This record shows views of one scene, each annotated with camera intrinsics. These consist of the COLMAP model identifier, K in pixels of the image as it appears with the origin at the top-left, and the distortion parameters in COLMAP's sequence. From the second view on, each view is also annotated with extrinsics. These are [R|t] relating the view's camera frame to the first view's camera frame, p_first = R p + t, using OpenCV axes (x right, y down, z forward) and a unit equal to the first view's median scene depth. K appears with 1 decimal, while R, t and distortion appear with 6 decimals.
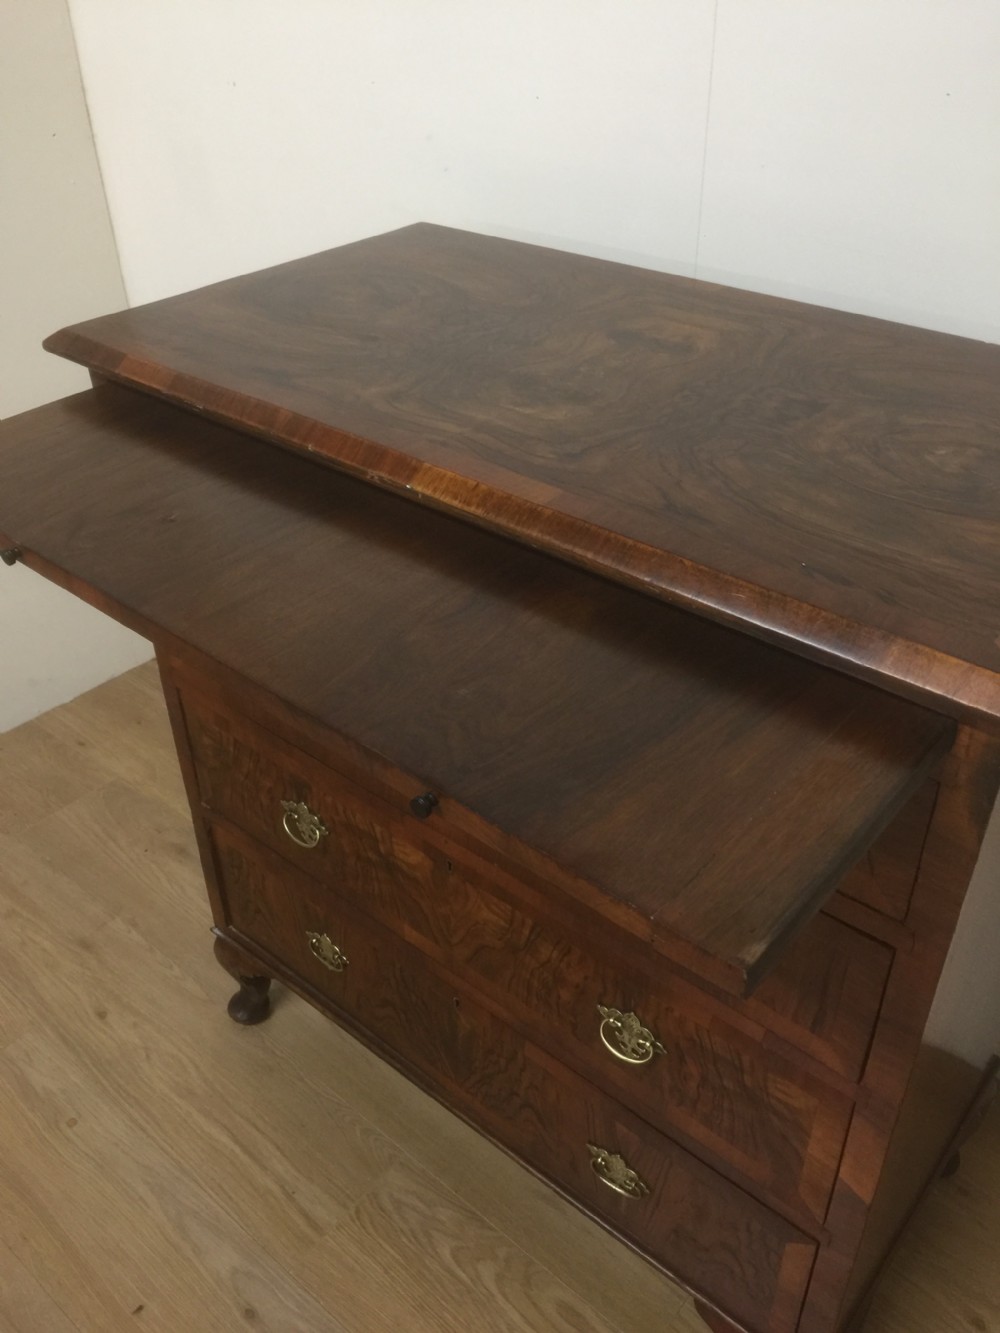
lens RADIAL K [[1143.0, 0, 498.1], [0, 1143.0, 660.9], [0, 0, 1]] dist [0.073621, -0.091756]
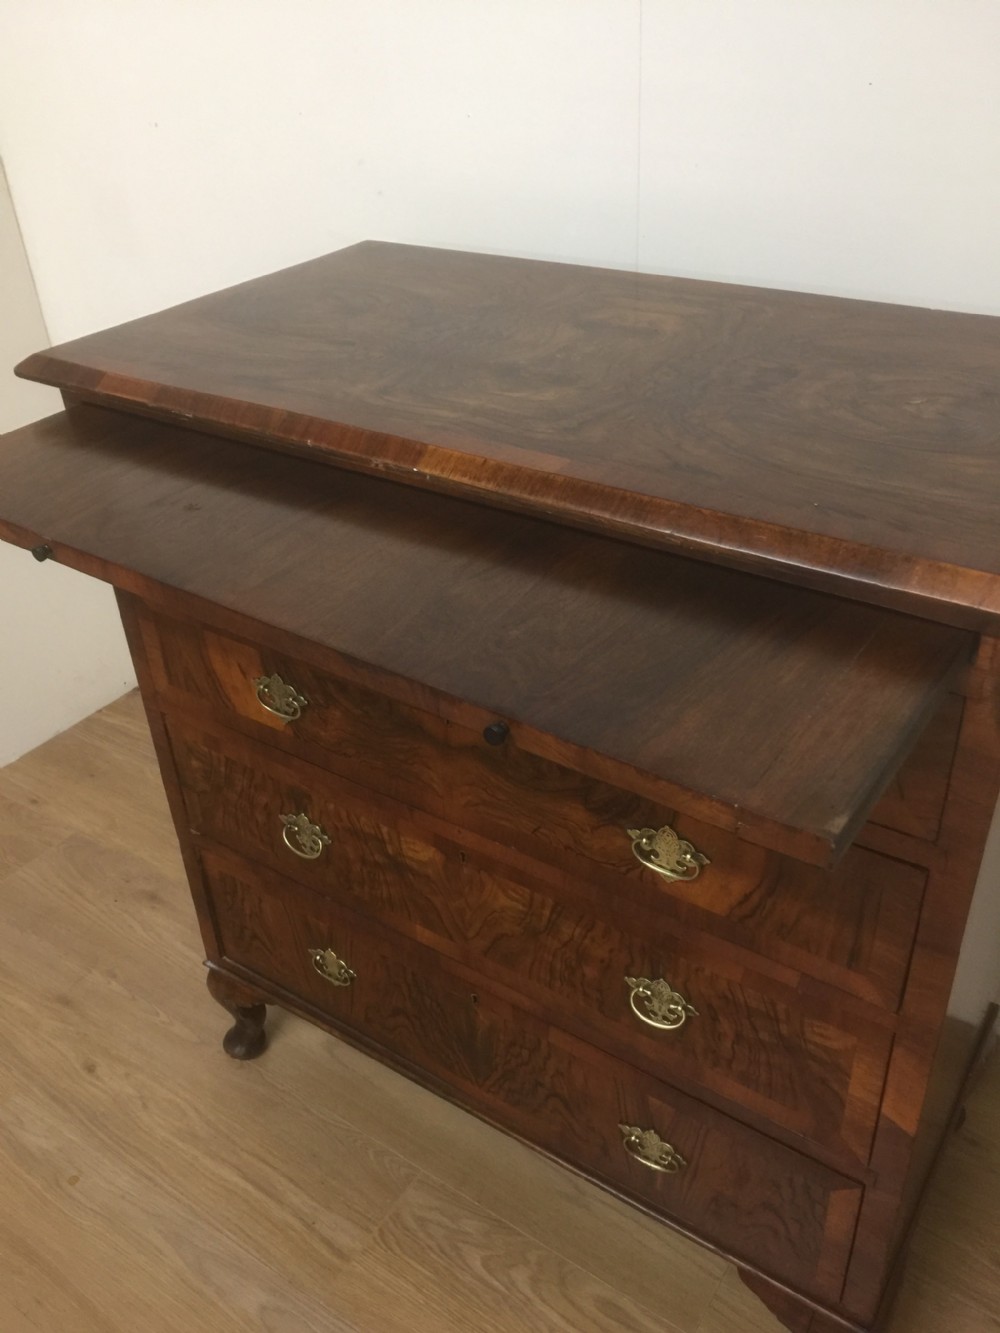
lens RADIAL K [[1140.3, 0, 502.5], [0, 1140.3, 660.9], [0, 0, 1]] dist [0.102351, -0.131590]
pose [[0.993527, -0.082702, 0.077869, -0.068002], [0.085663, 0.995692, -0.035483, 0.043457], [-0.074600, 0.041924, 0.996332, -0.011206]]
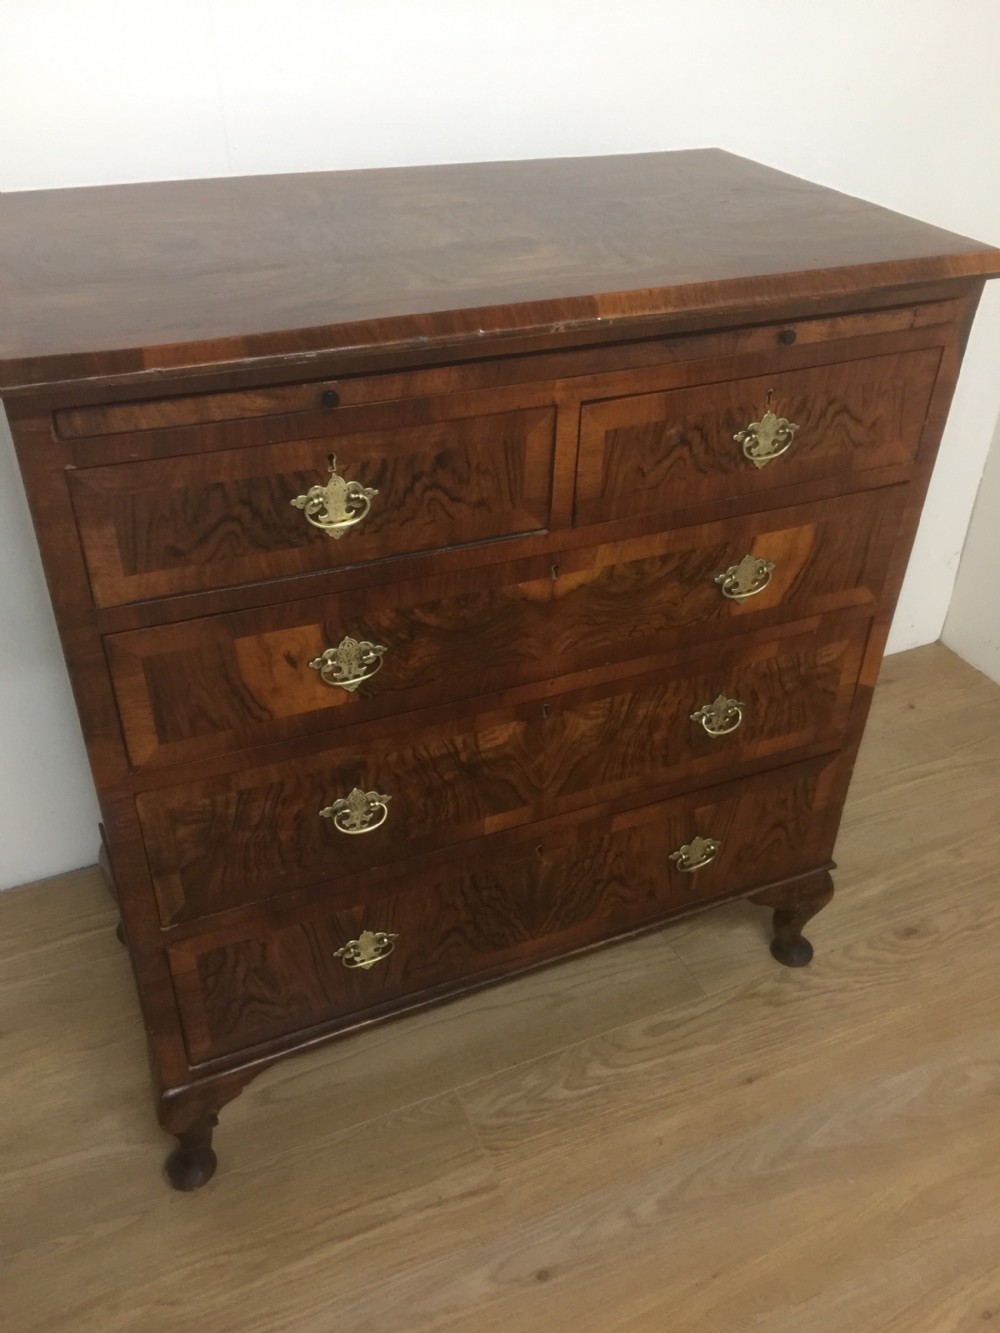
lens RADIAL K [[1151.6, 0, 498.4], [0, 1151.6, 658.0], [0, 0, 1]] dist [0.054491, -0.009002]
pose [[0.441600, -0.488031, 0.752871, -0.809176], [0.487596, 0.834932, 0.255224, -0.152535], [-0.753153, 0.254390, 0.606668, 0.342831]]
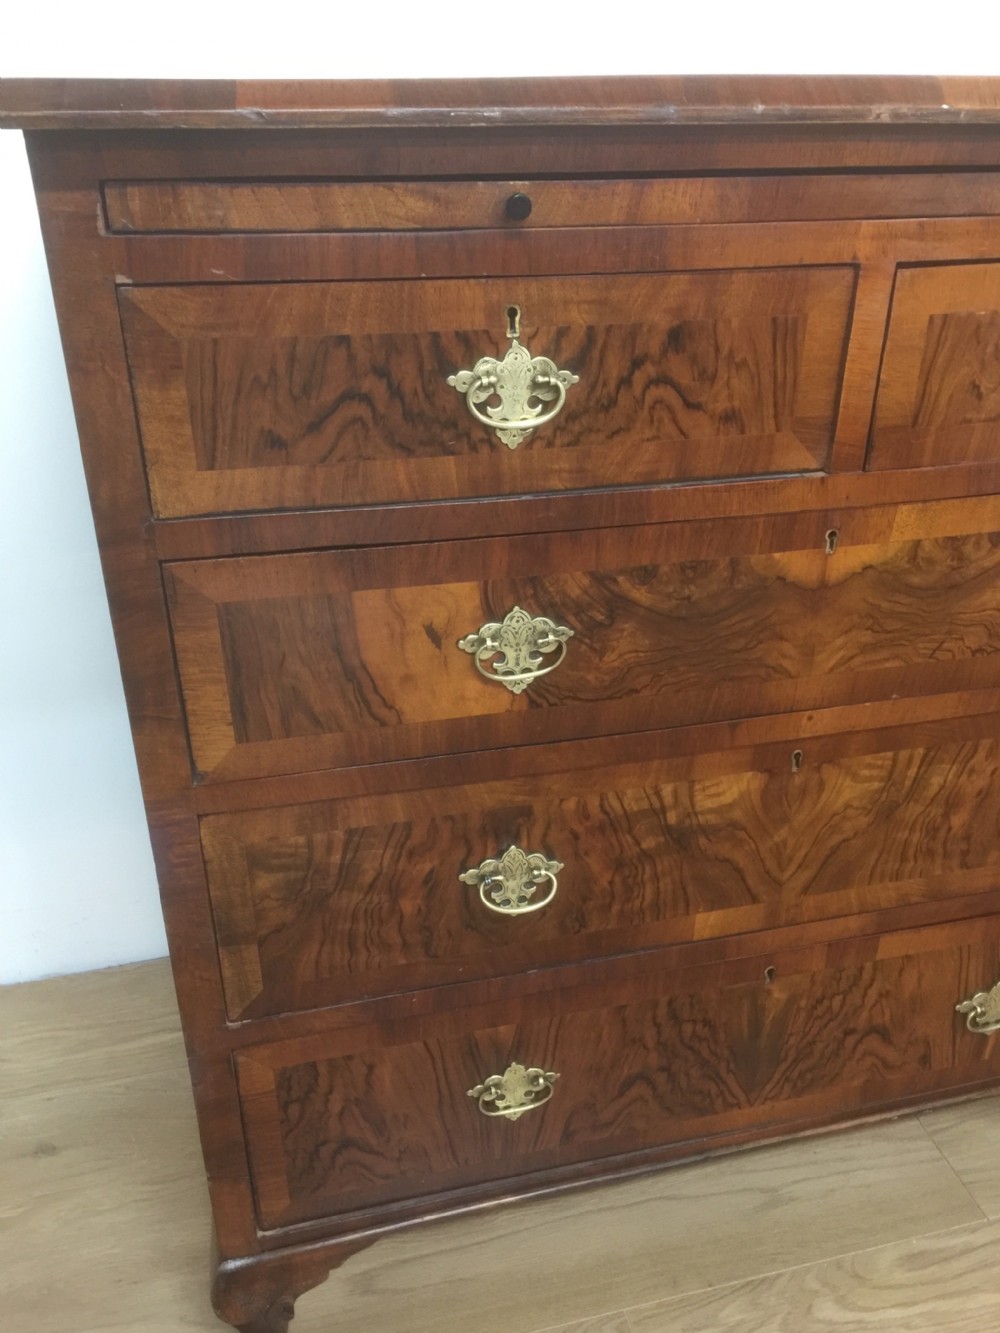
lens RADIAL K [[1143.0, 0, 498.1], [0, 1143.0, 660.9], [0, 0, 1]] dist [0.073621, -0.091756]
pose [[0.585384, -0.362675, 0.725115, -0.634154], [0.455823, 0.886855, 0.075586, -0.020874], [-0.670485, 0.286278, 0.684466, 0.570236]]
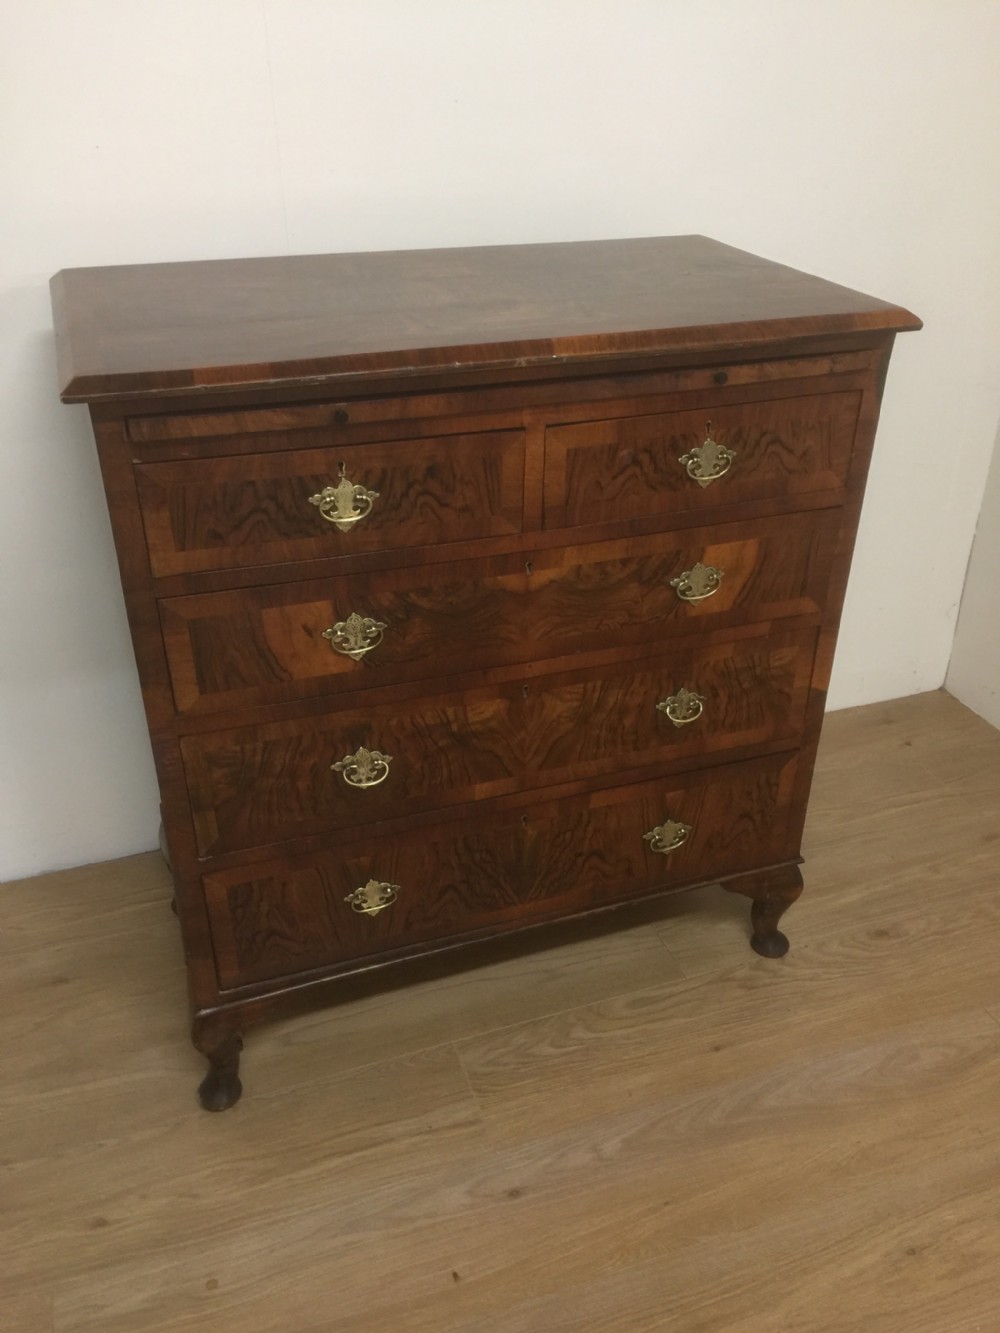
lens RADIAL K [[1143.0, 0, 498.1], [0, 1143.0, 660.9], [0, 0, 1]] dist [0.073621, -0.091756]
pose [[0.506366, -0.417716, 0.754392, -0.952881], [0.481218, 0.862833, 0.154756, -0.059092], [-0.715558, 0.284663, 0.637921, 0.187396]]
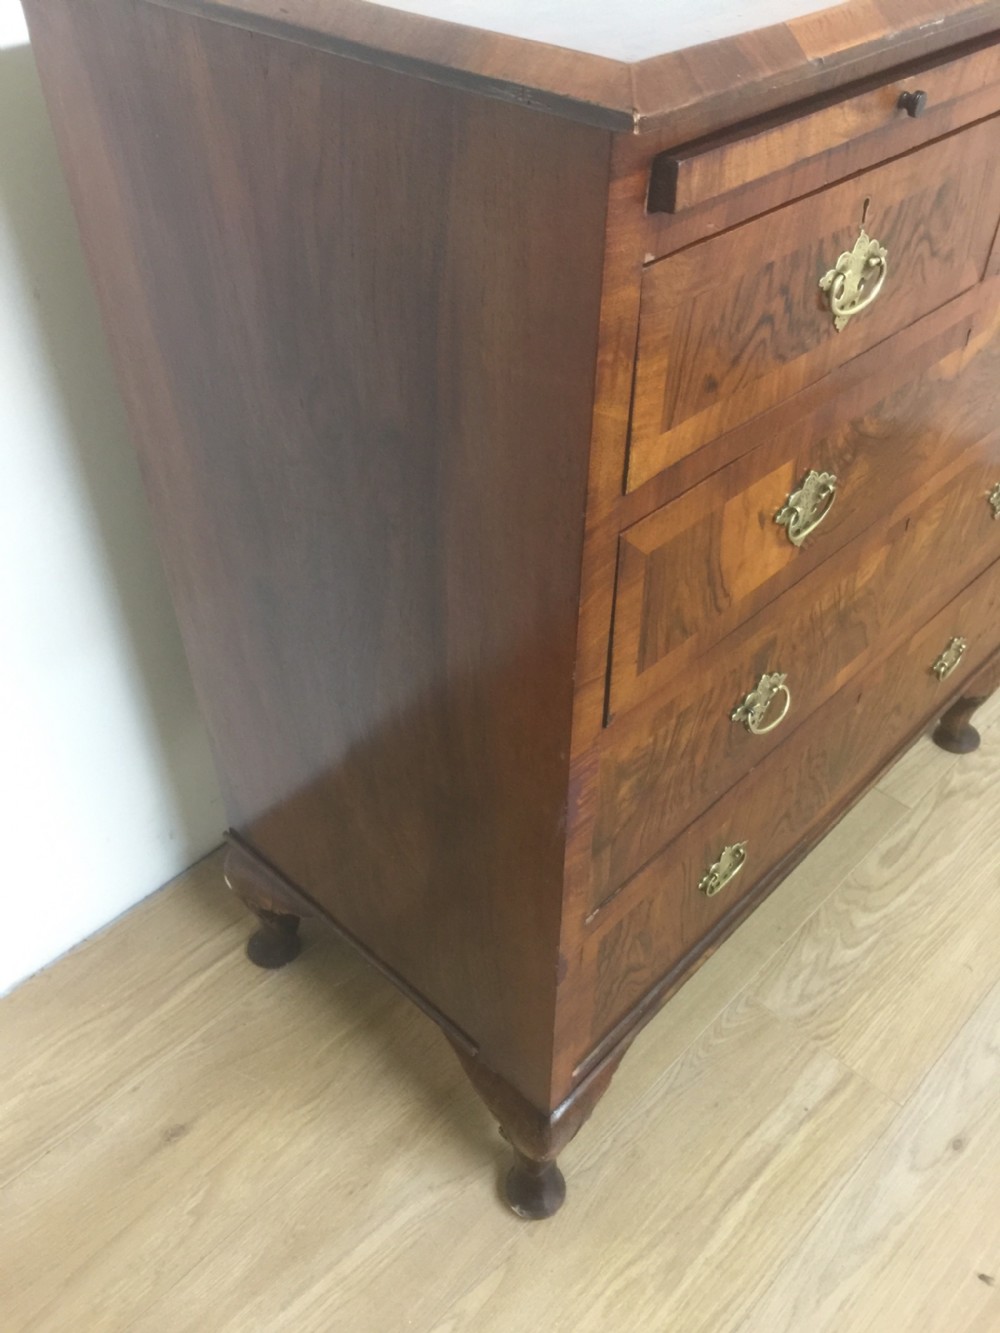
lens RADIAL K [[1143.0, 0, 498.1], [0, 1143.0, 660.9], [0, 0, 1]] dist [0.073621, -0.091756]
pose [[0.062715, -0.638327, 0.767206, -0.765000], [0.564042, 0.656851, 0.500403, -0.353087], [-0.823361, 0.401354, 0.401238, 0.893932]]
